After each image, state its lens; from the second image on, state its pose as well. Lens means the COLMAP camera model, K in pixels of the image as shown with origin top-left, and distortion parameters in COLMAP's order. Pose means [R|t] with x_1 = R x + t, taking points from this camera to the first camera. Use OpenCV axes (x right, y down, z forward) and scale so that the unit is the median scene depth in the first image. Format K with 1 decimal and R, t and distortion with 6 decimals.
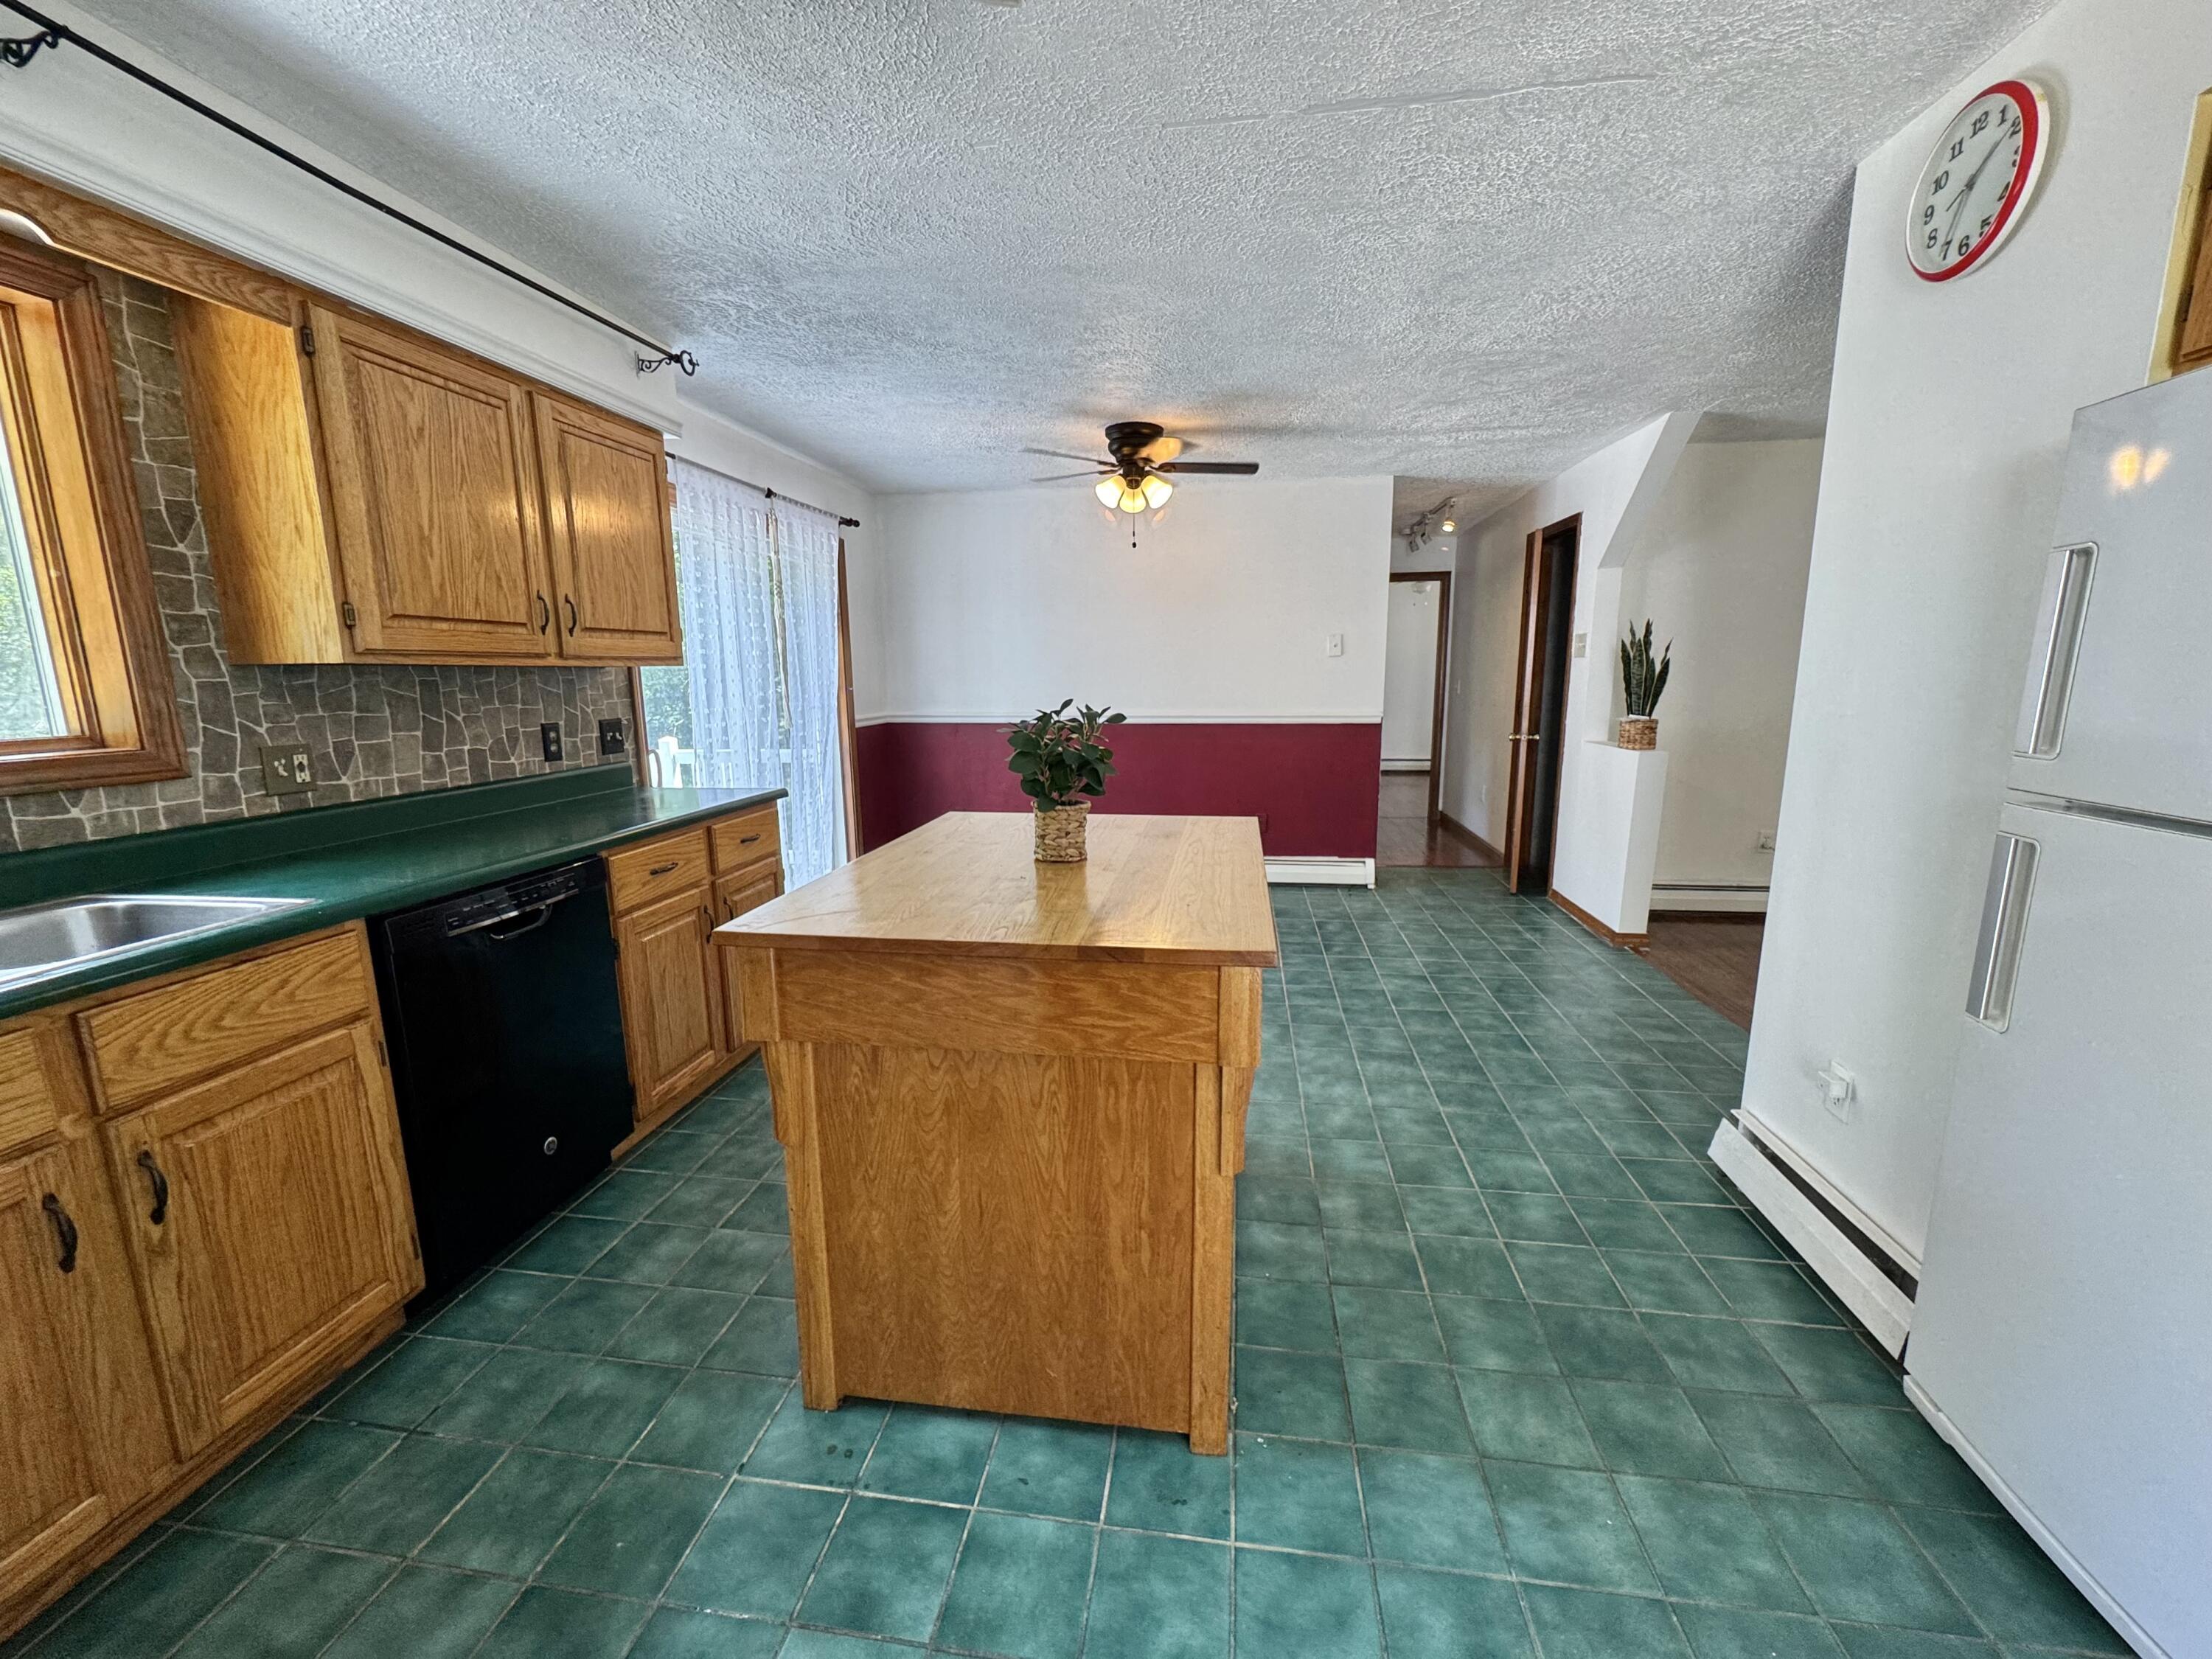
lens RADIAL K [[880.9, 0, 1108.1], [0, 880.9, 828.1], [0, 0, 1]] dist [0.000855, -0.000307]
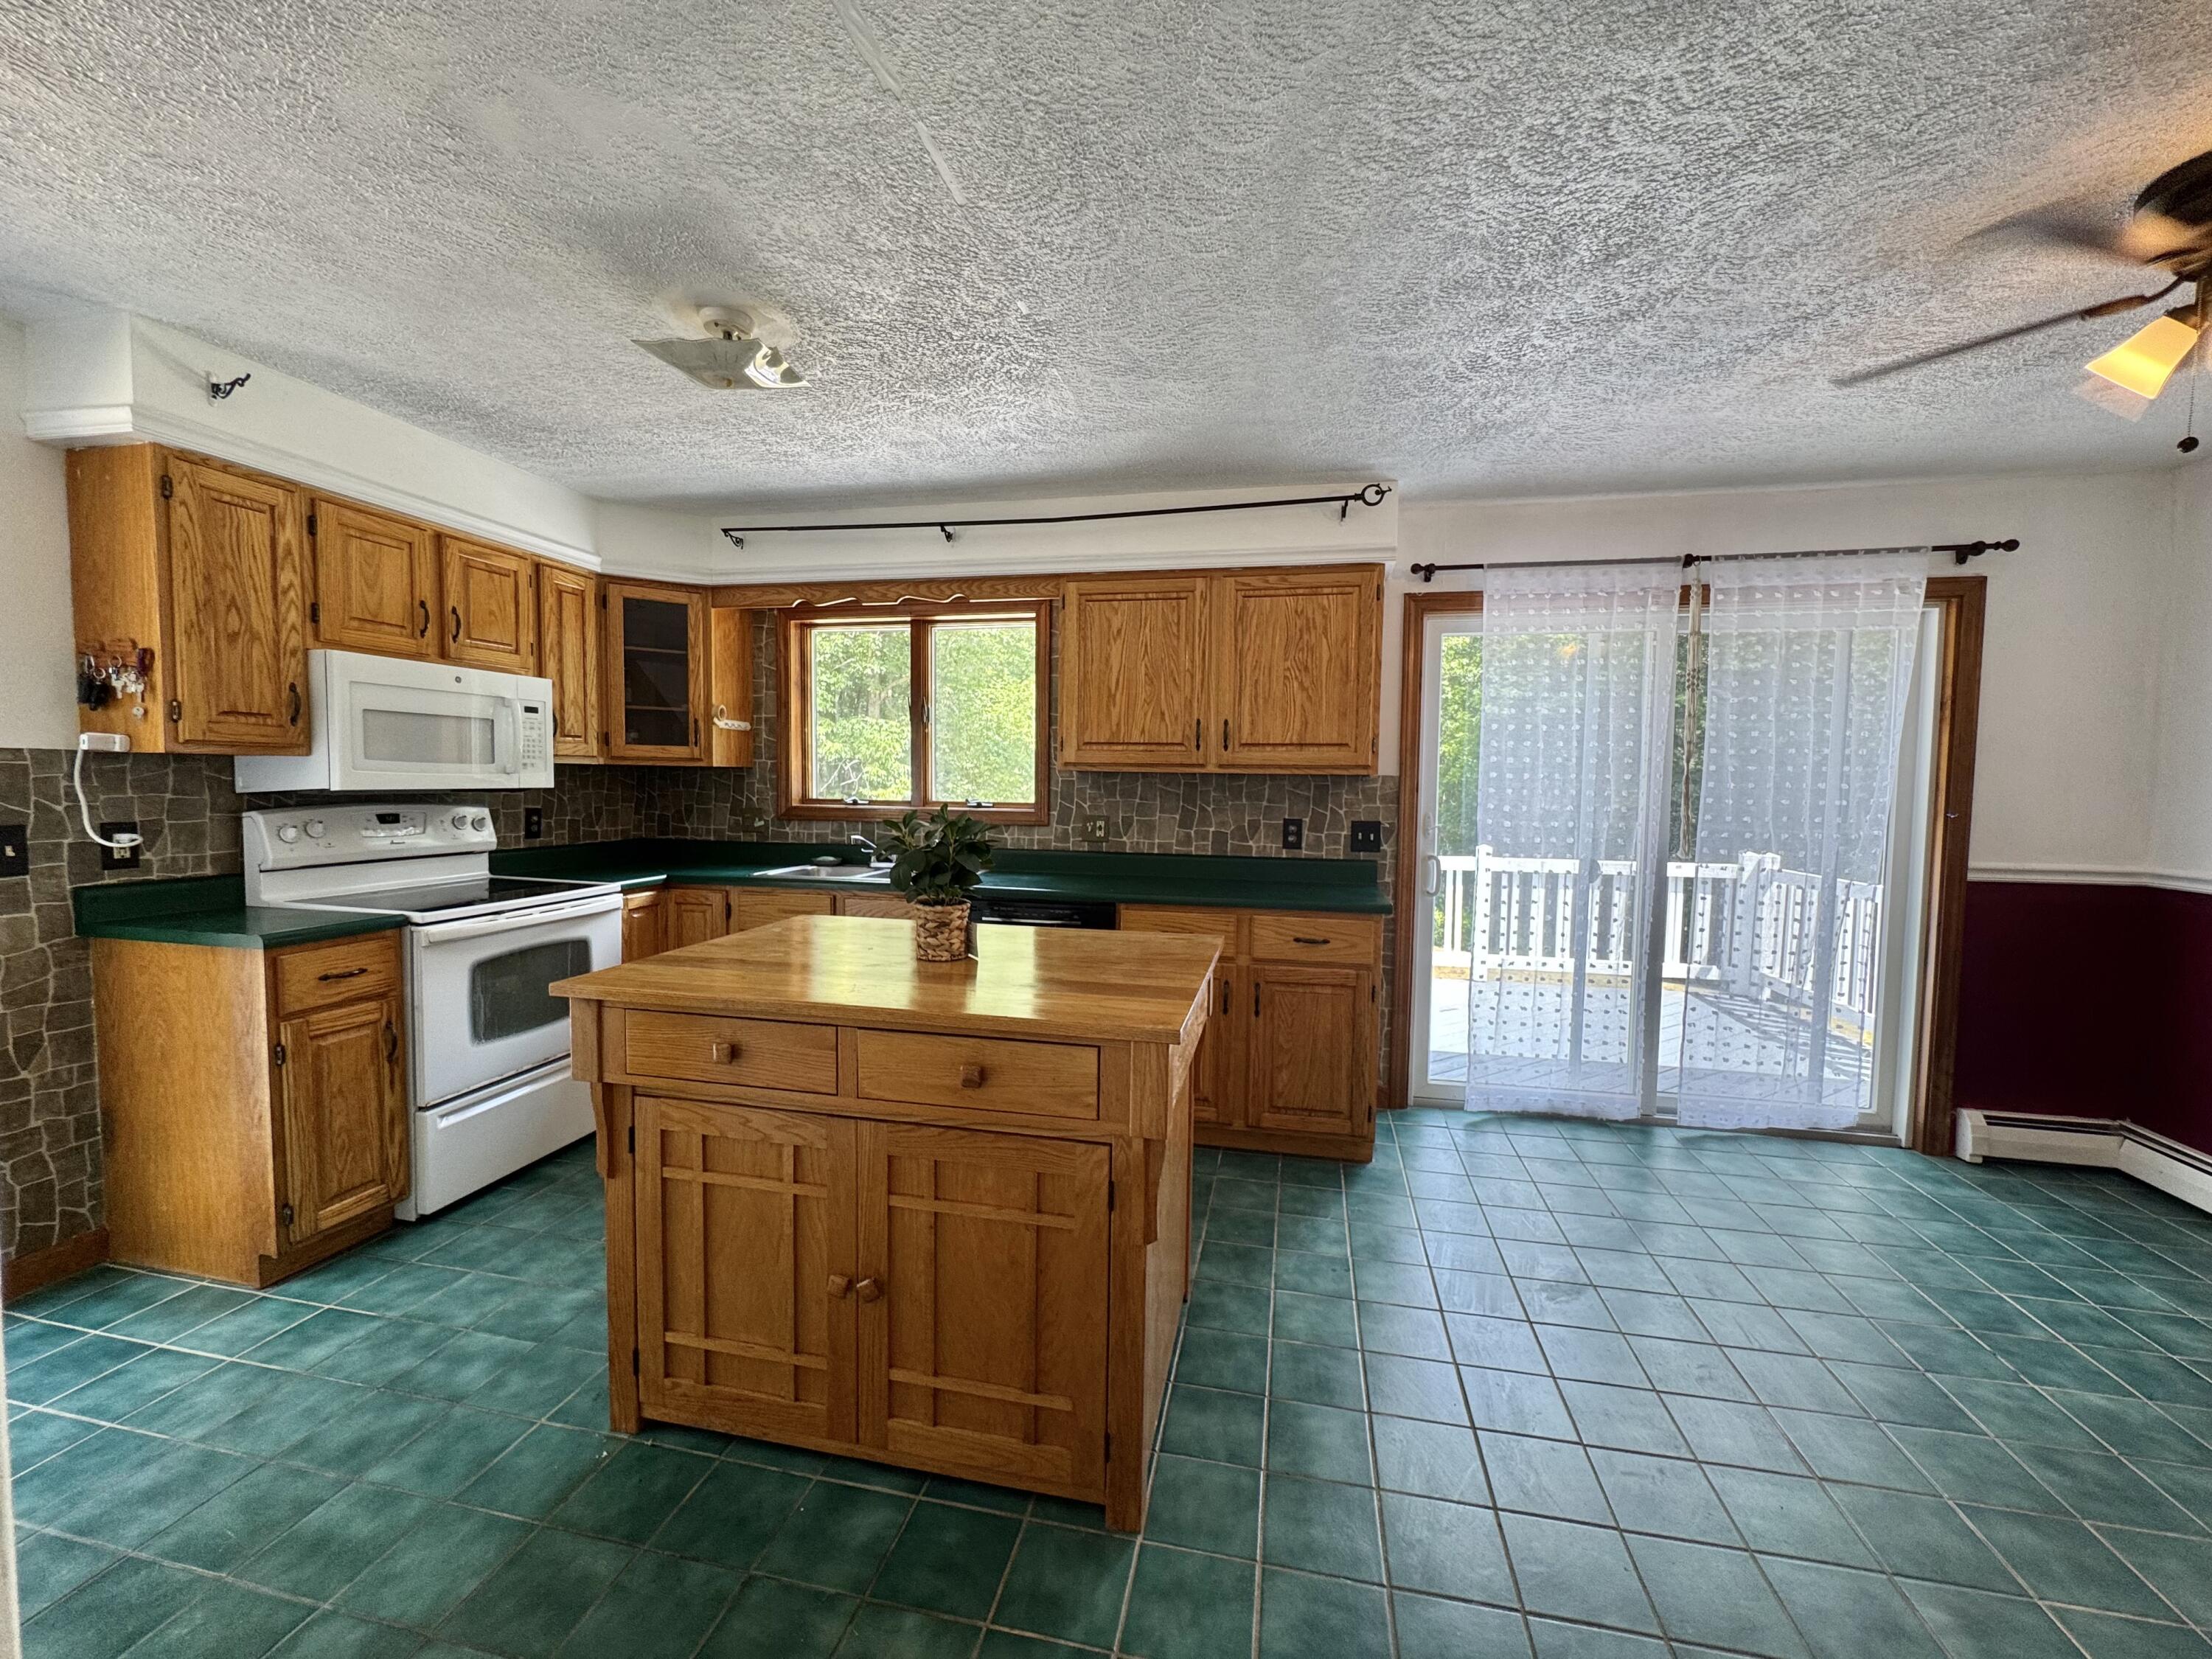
lens RADIAL K [[880.9, 0, 1111.7], [0, 880.9, 833.5], [0, 0, 1]] dist [0.000855, -0.000307]
pose [[-0.064503, 0.069696, -0.995481, 0.770322], [-0.188070, 0.978833, 0.080717, -0.185048], [0.980035, 0.192427, -0.050030, 0.997365]]
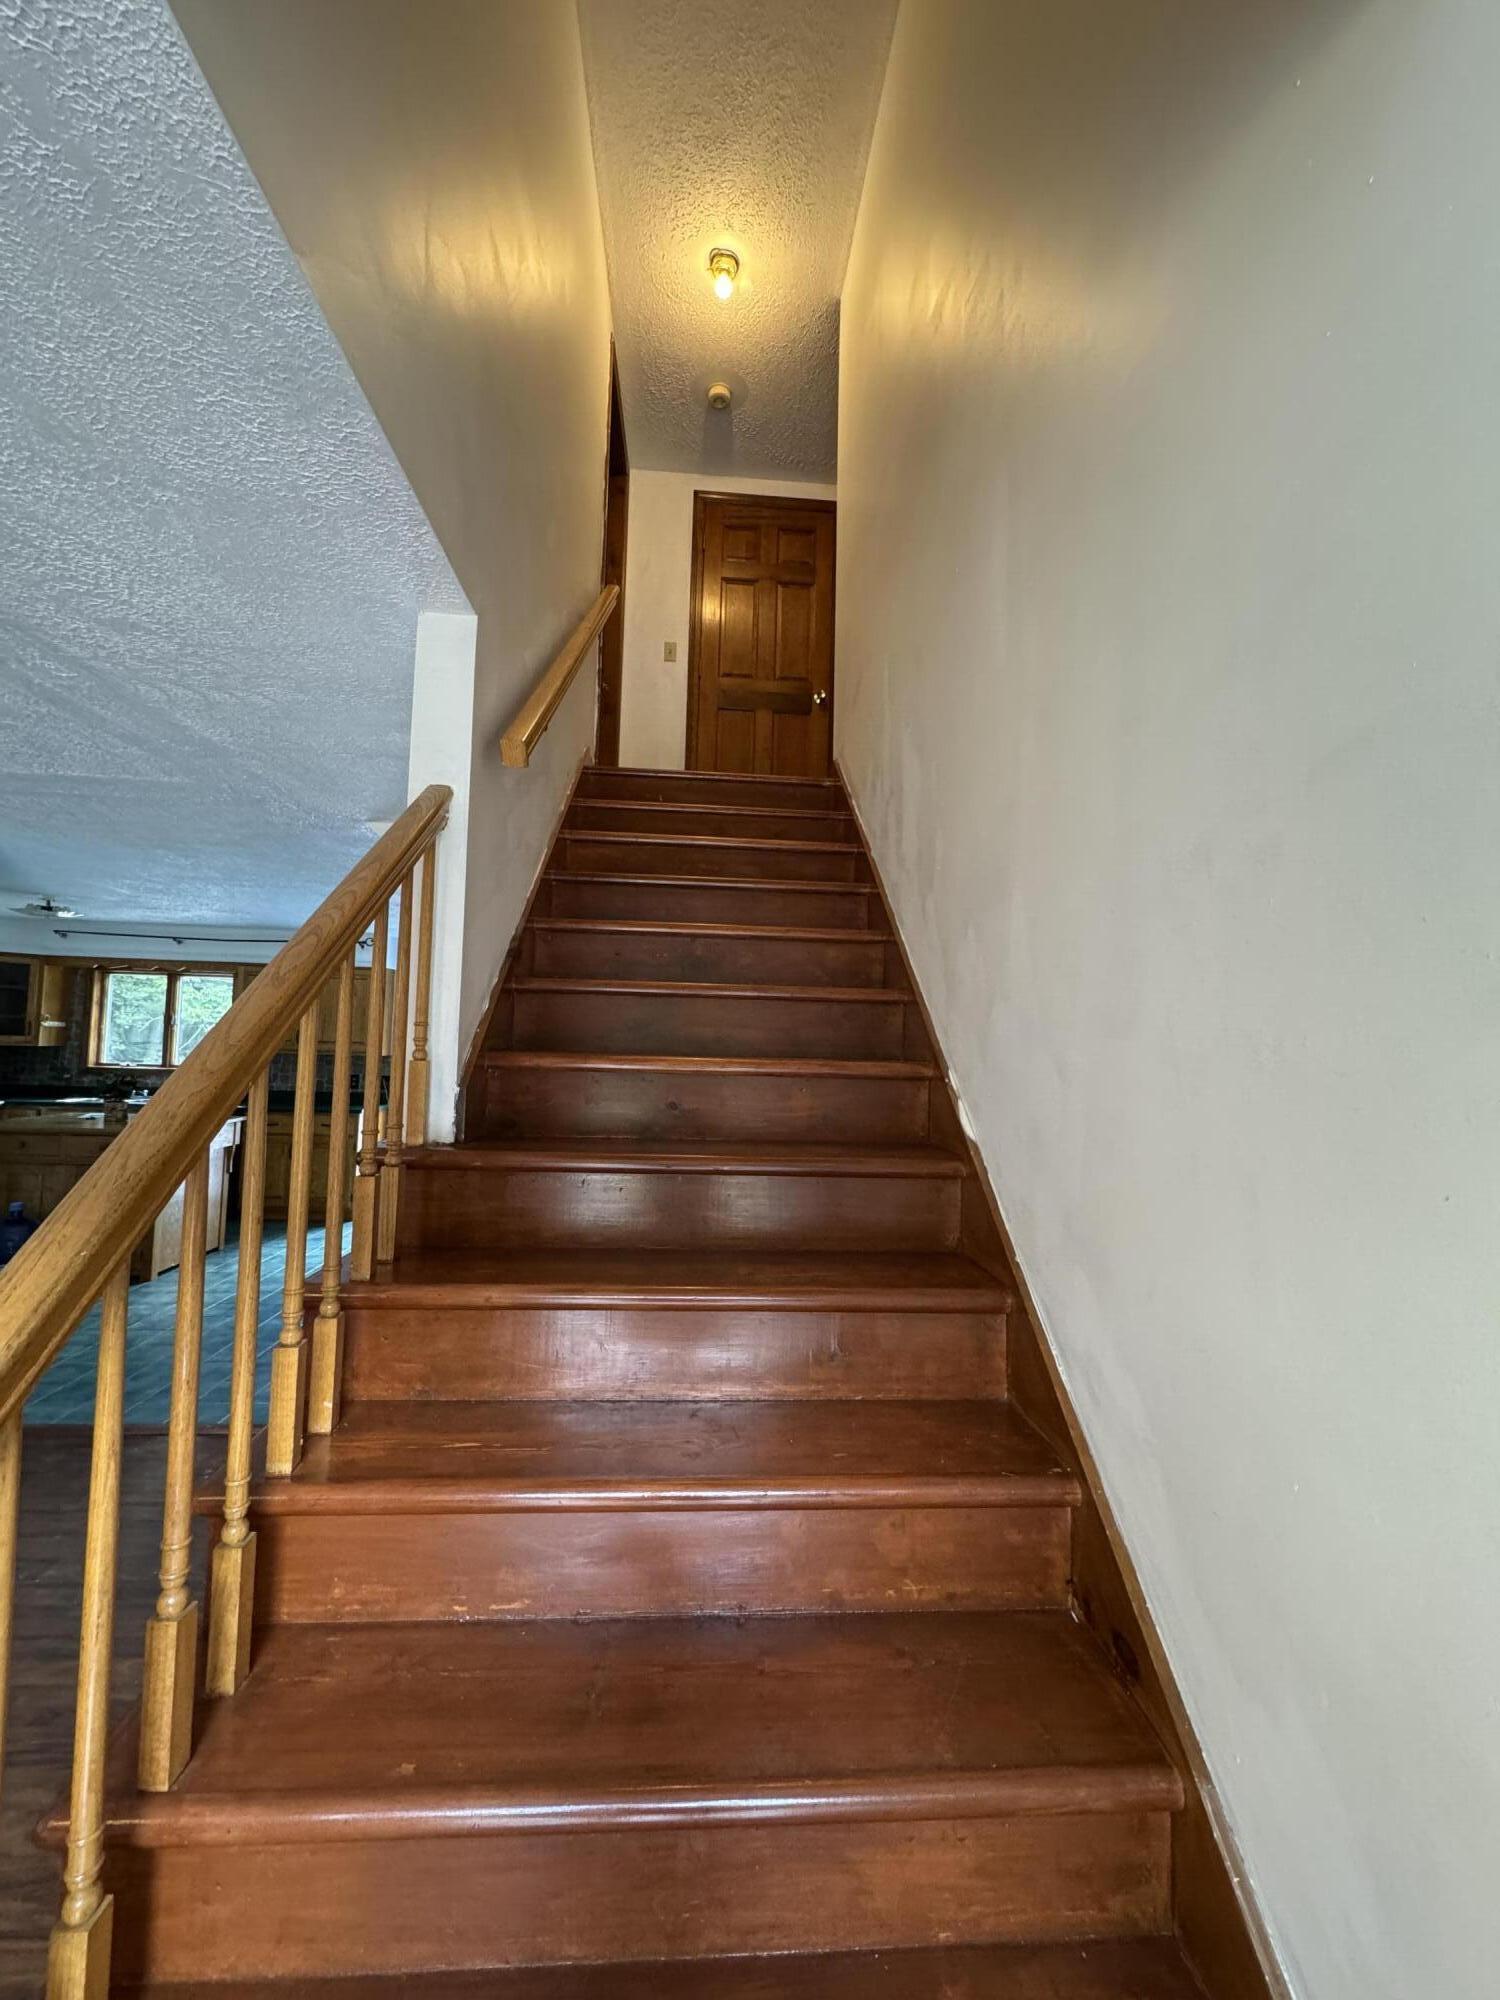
lens RADIAL K [[796.5, 0, 754.0], [0, 796.5, 1004.9], [0, 0, 1]] dist [0.000855, -0.000307]
pose [[0.214748, -0.035225, -0.976034, 2.484759], [-0.209546, 0.974416, -0.081271, -0.478708], [0.953926, 0.221976, 0.201872, 1.980525]]
